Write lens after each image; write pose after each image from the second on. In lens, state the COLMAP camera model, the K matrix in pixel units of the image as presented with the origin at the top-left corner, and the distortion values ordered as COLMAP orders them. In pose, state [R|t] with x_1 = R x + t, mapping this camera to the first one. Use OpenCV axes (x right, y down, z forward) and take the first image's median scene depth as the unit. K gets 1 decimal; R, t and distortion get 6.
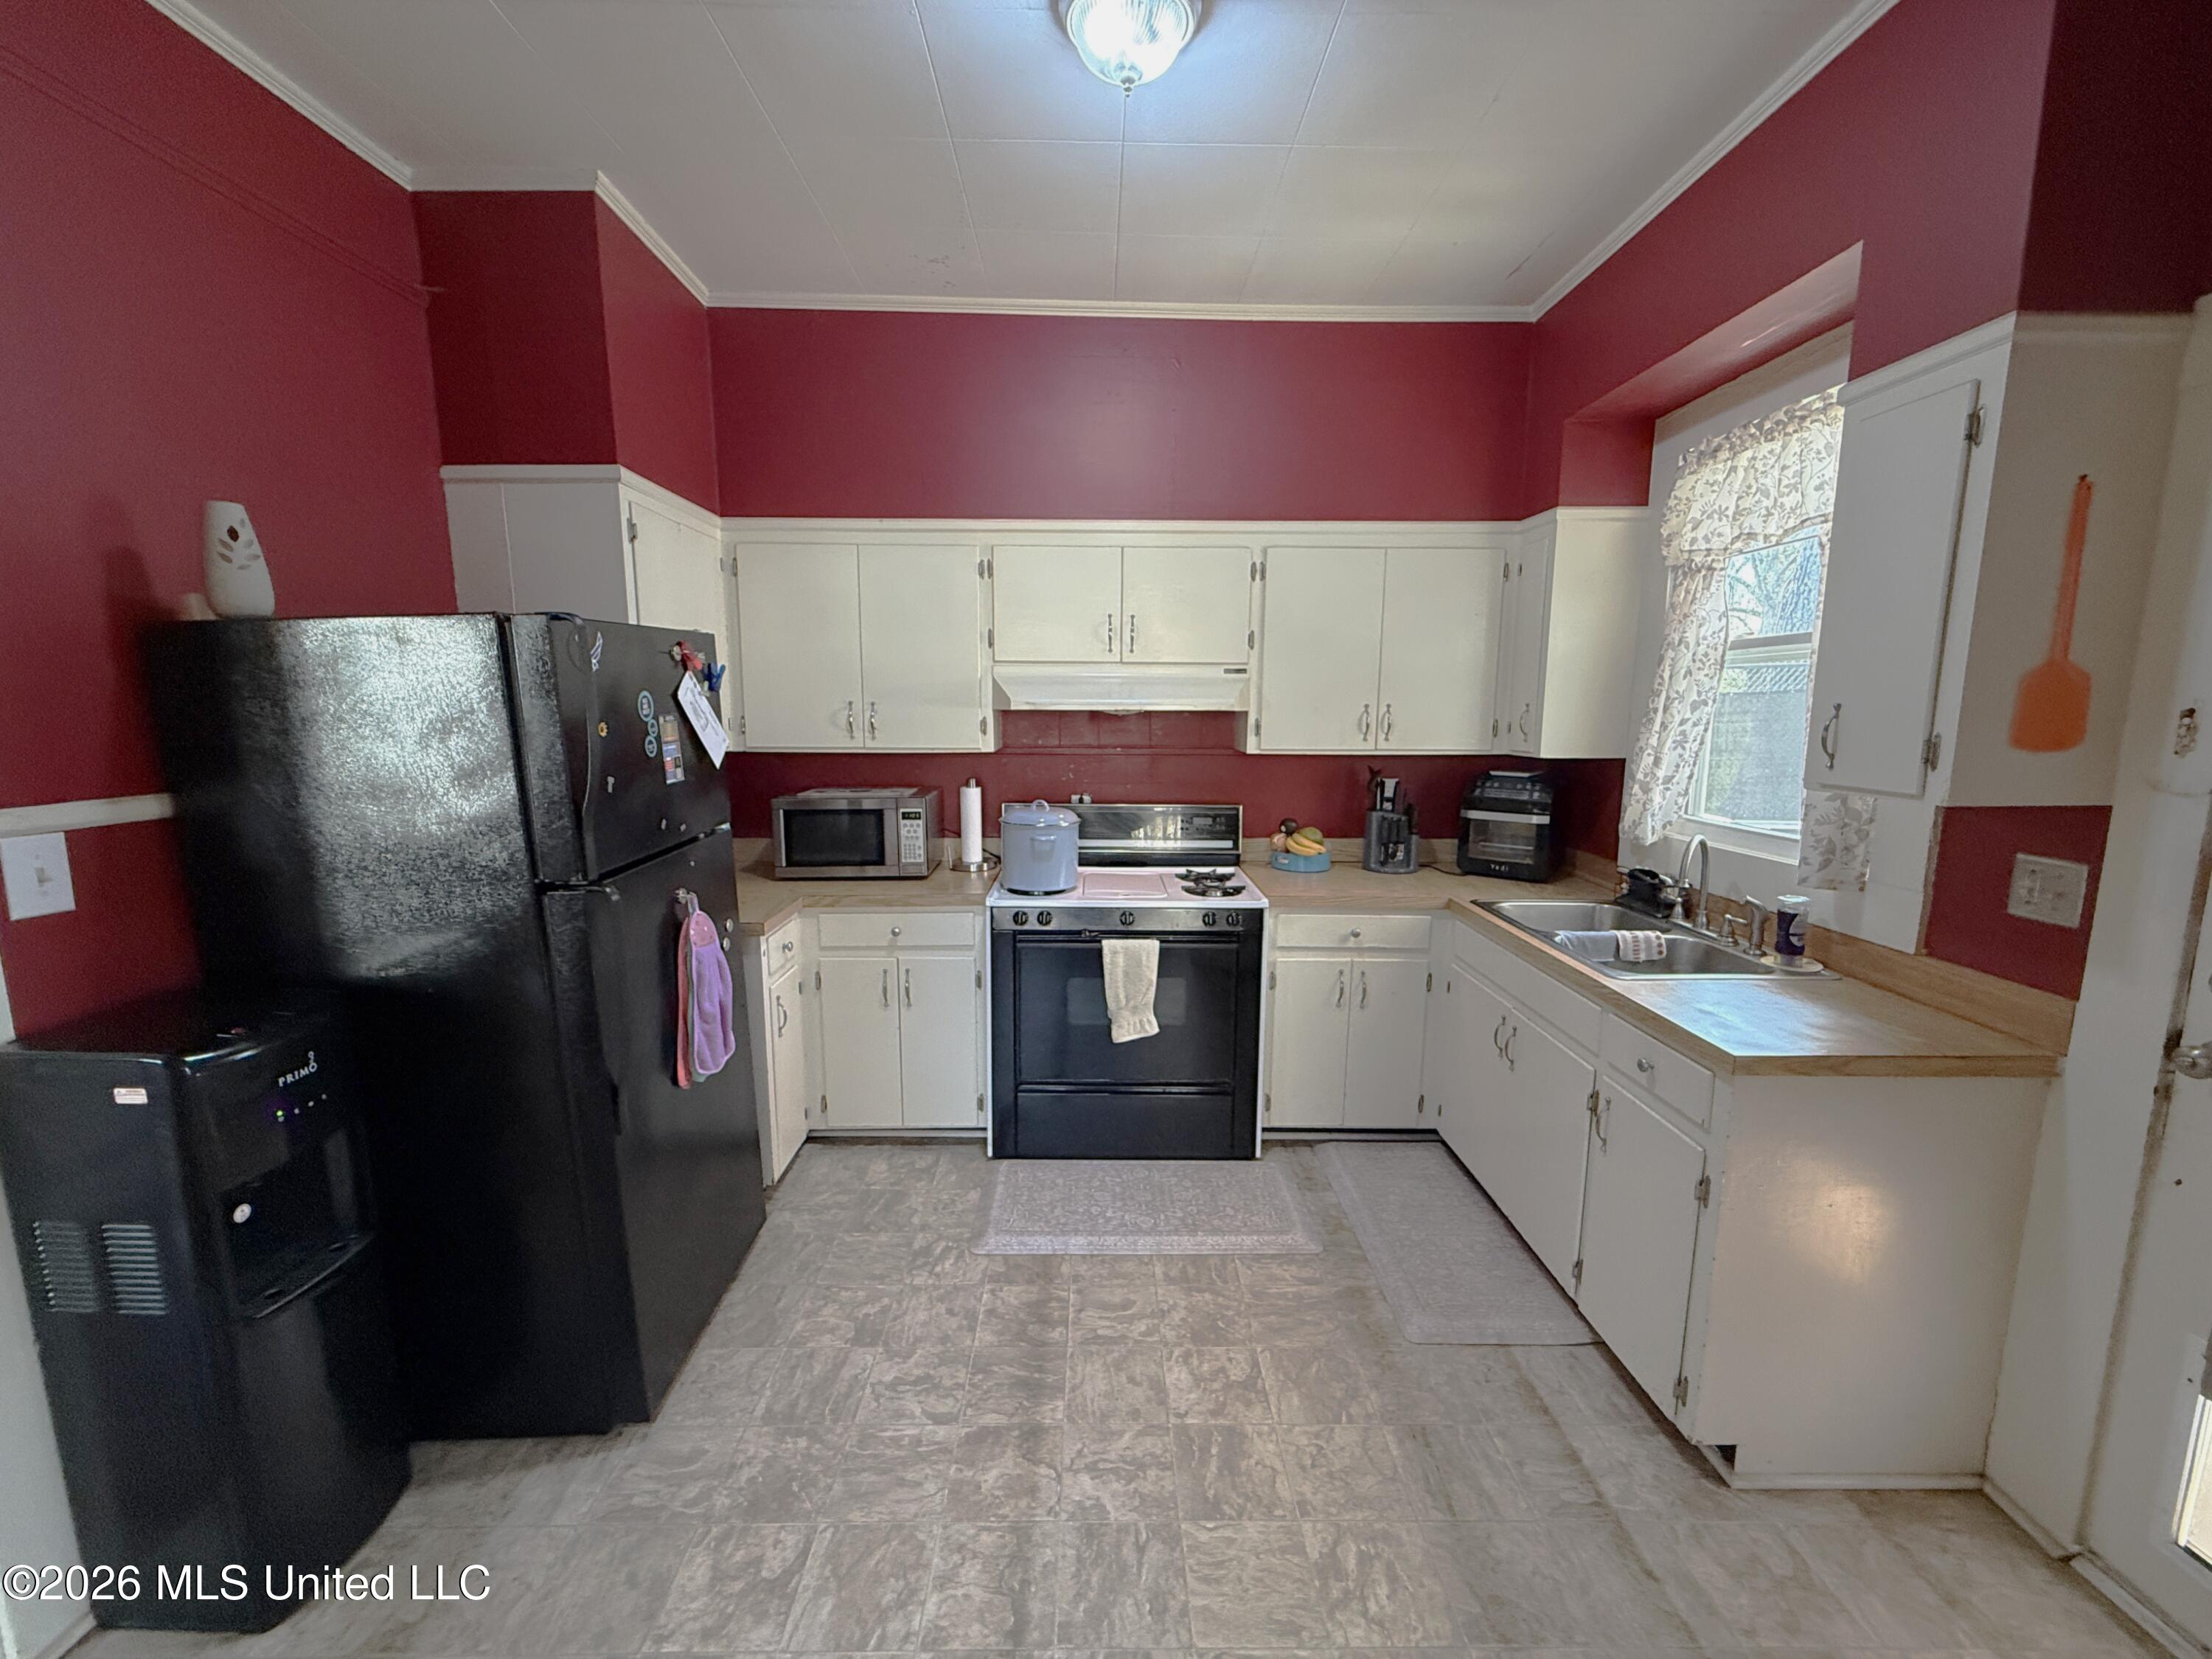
lens RADIAL K [[878.9, 0, 1100.0], [0, 878.9, 830.7], [0, 0, 1]] dist [0.000391, -0.000046]
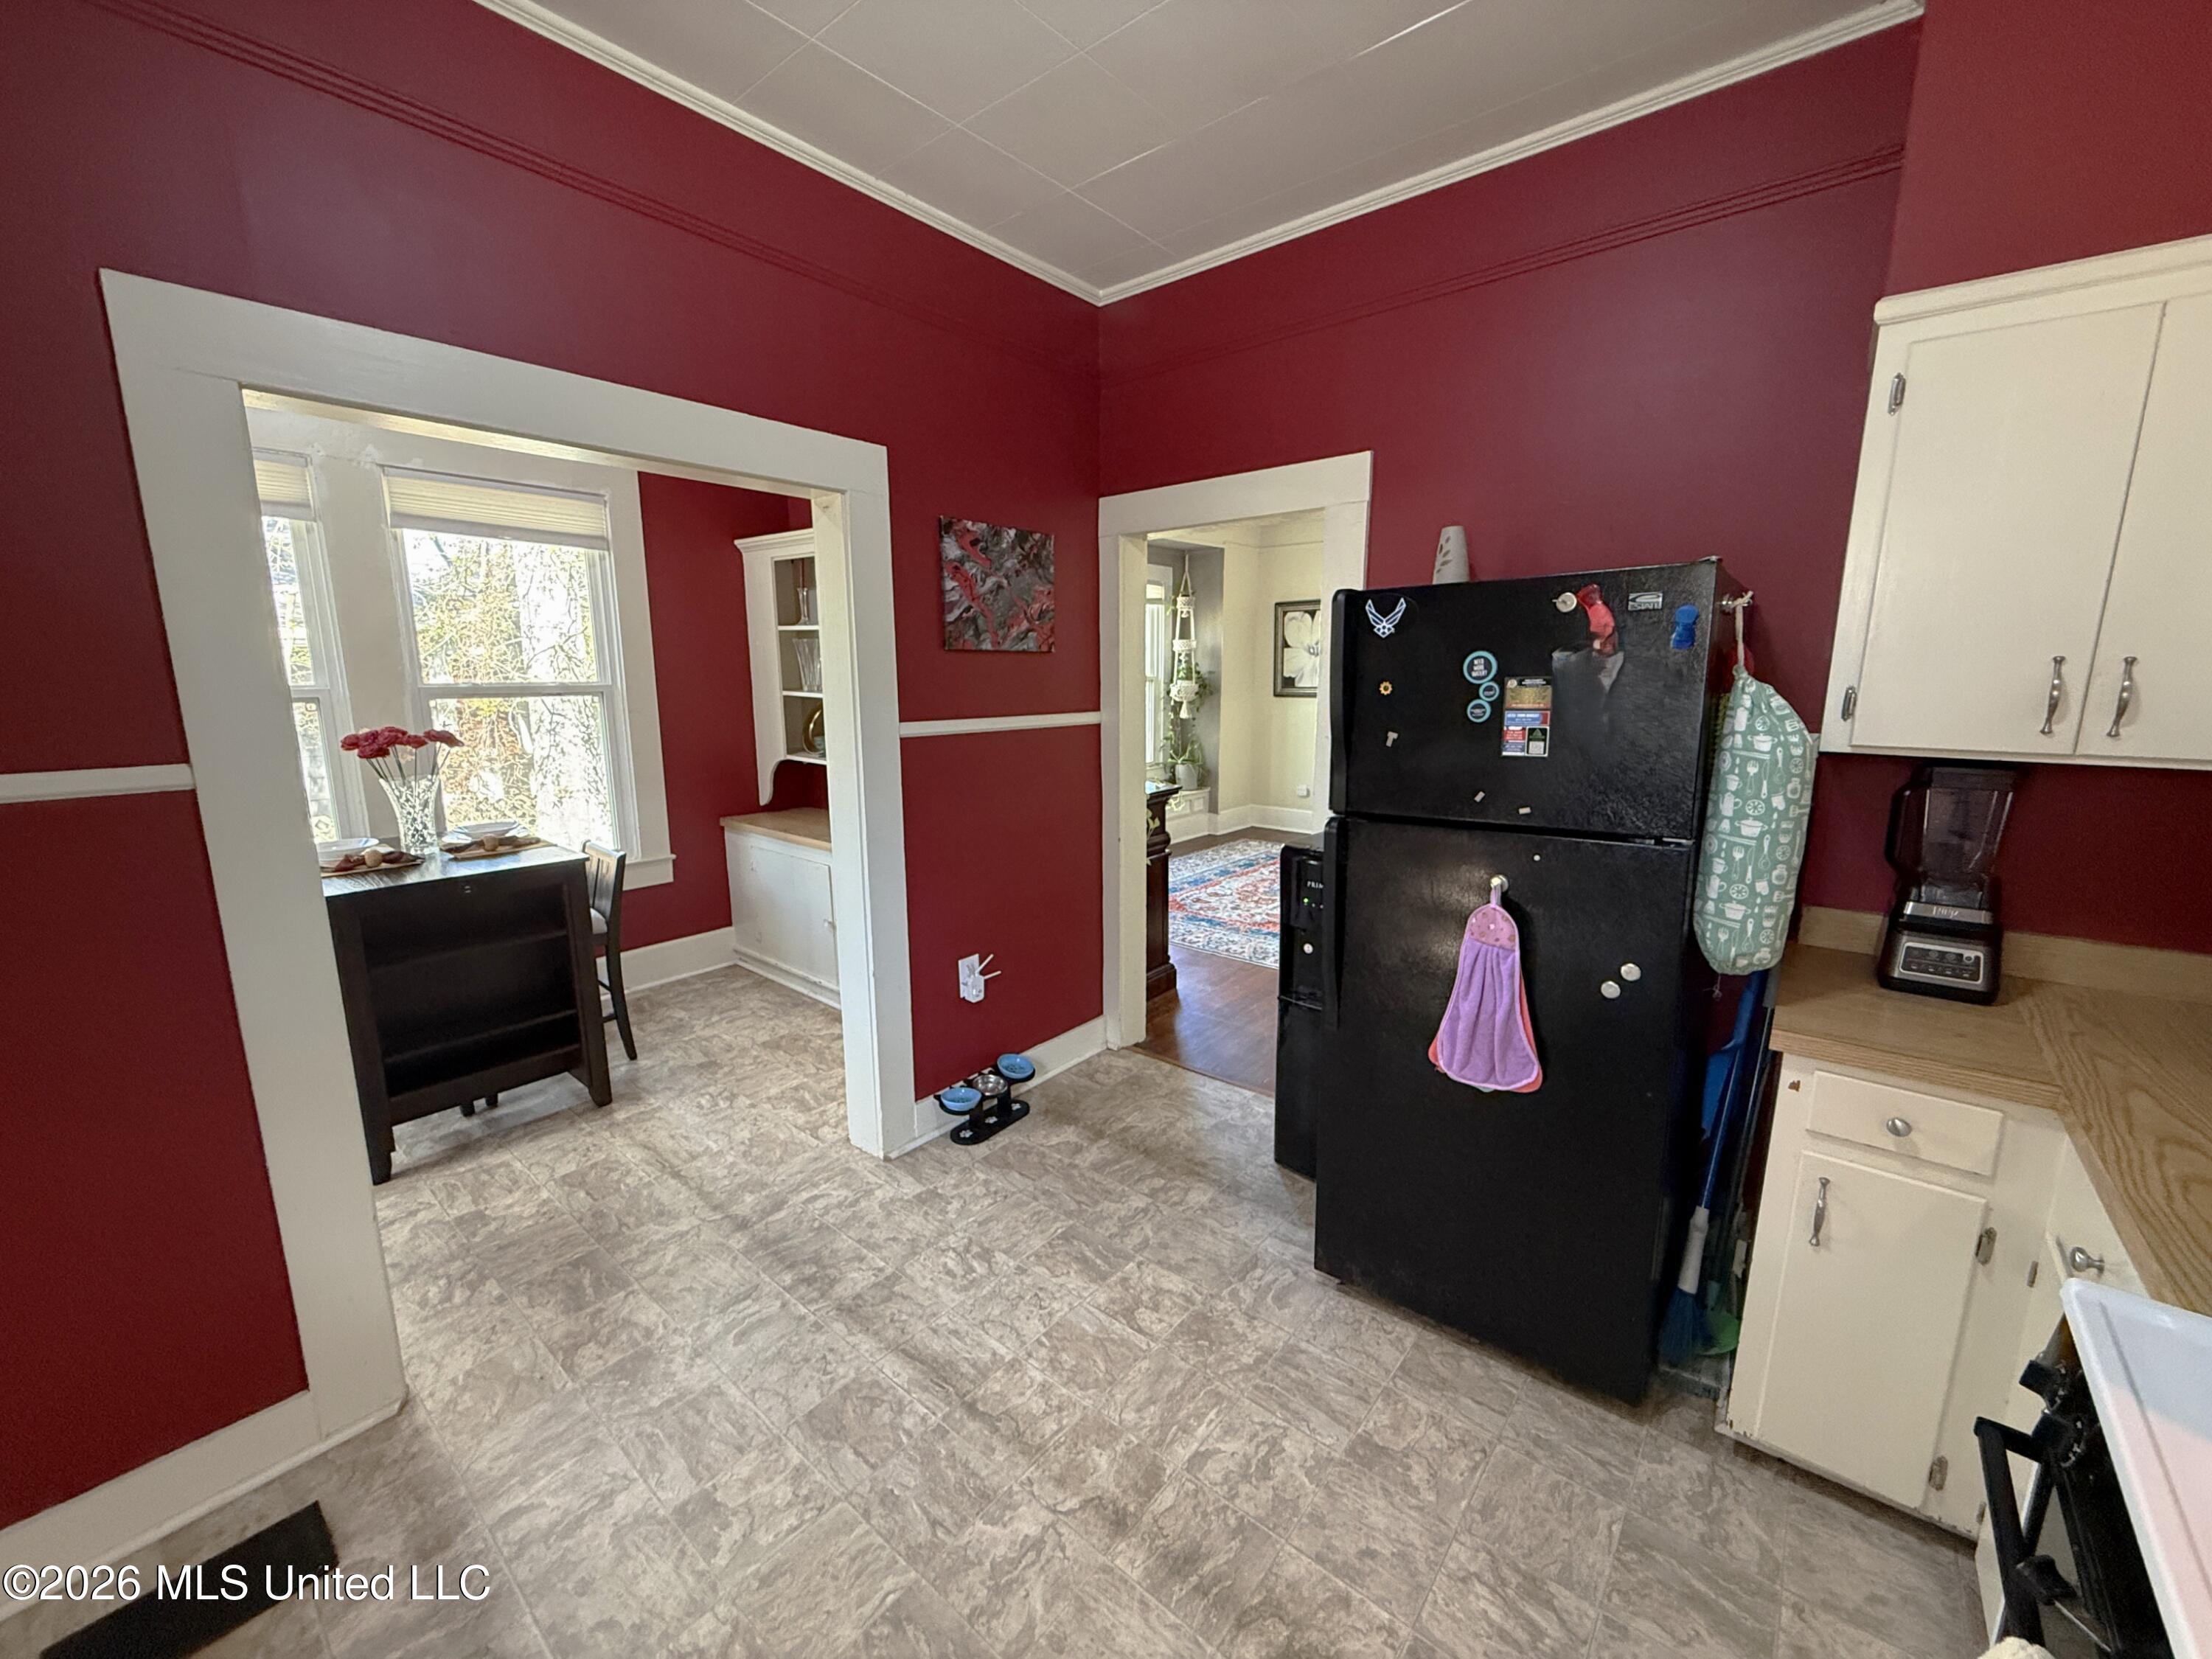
lens RADIAL K [[879.2, 0, 1100.4], [0, 879.2, 830.2], [0, 0, 1]] dist [-0.000094, -0.000091]
pose [[-0.648139, 0.145081, -0.747575, 0.386628], [-0.106657, 0.954714, 0.277751, -0.158621], [0.754016, 0.259756, -0.603313, 1.071709]]
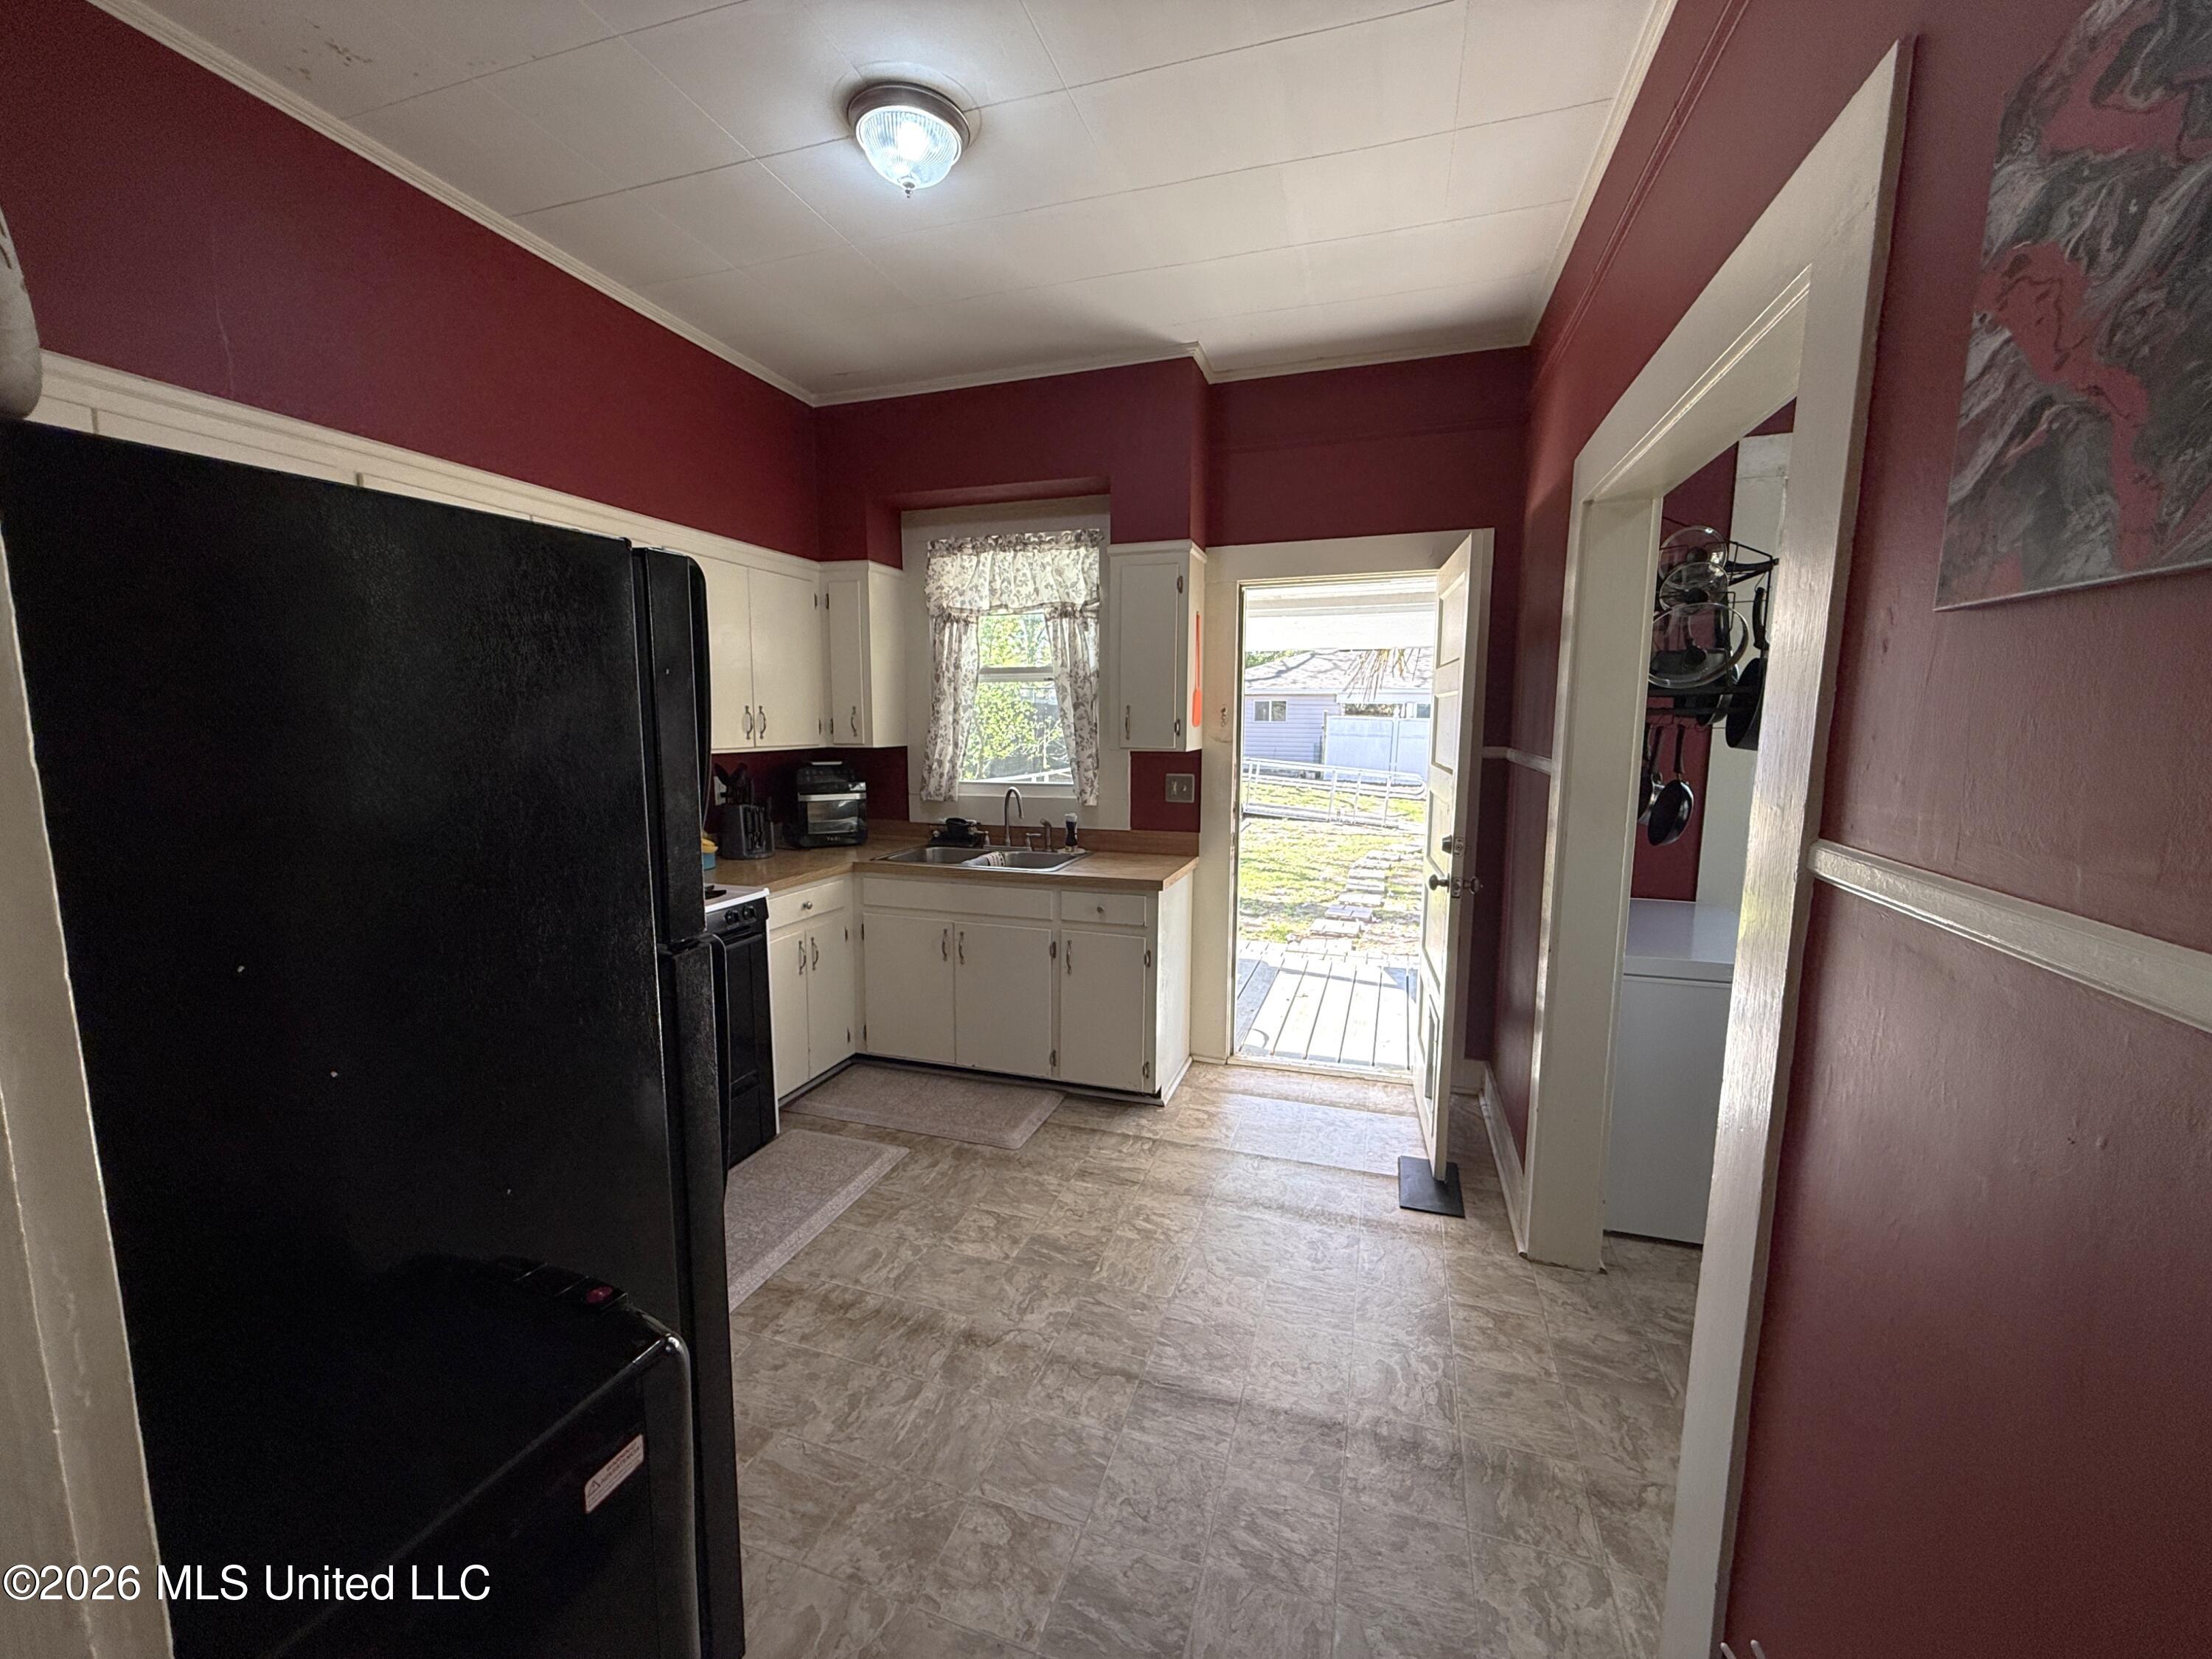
lens RADIAL K [[879.2, 0, 1100.4], [0, 879.2, 830.2], [0, 0, 1]] dist [-0.000094, -0.000091]
pose [[0.318948, -0.120872, 0.940033, -0.819419], [0.134977, 0.987518, 0.081180, -0.027181], [-0.938112, 0.100991, 0.331281, 0.319549]]
